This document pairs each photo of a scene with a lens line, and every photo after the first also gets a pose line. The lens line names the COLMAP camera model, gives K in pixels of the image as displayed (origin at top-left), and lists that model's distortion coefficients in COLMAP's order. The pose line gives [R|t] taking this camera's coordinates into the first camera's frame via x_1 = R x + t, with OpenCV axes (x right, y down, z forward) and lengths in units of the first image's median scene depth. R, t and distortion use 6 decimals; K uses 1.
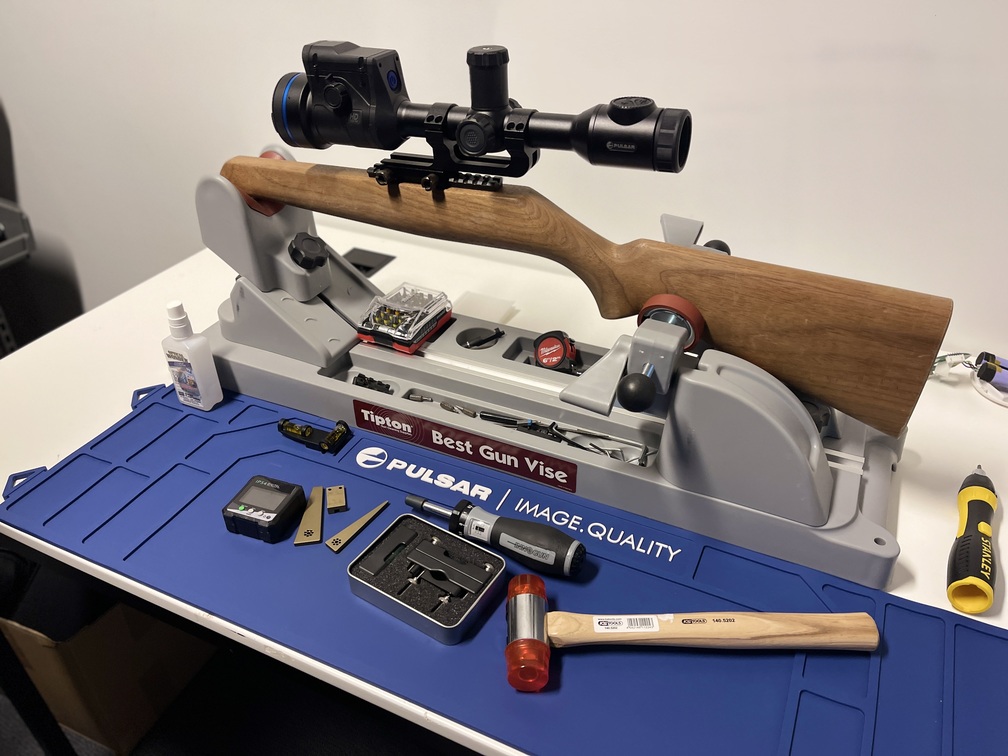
lens RADIAL K [[763.6, 0, 508.3], [0, 763.6, 378.3], [0, 0, 1]] dist [0.070975, -0.101077]
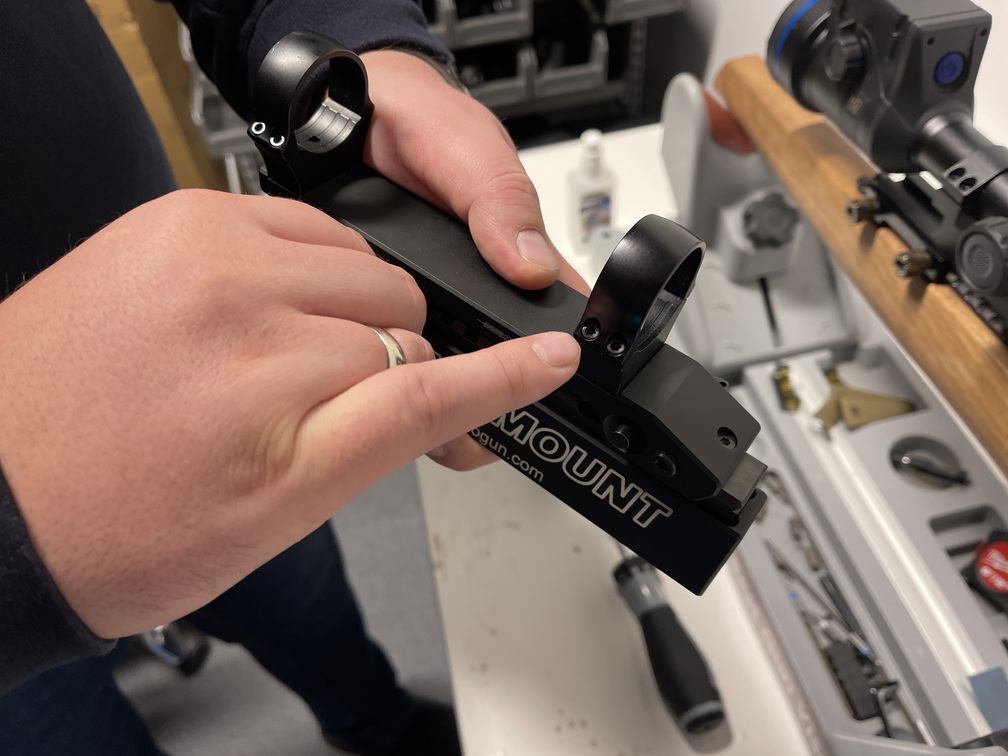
lens RADIAL K [[763.6, 0, 508.3], [0, 763.6, 378.3], [0, 0, 1]] dist [0.070975, -0.101077]
pose [[0.599188, 0.585963, -0.545547, 0.080969], [-0.403197, 0.809551, 0.426684, -0.322389], [0.691669, -0.035701, 0.721331, 0.407873]]
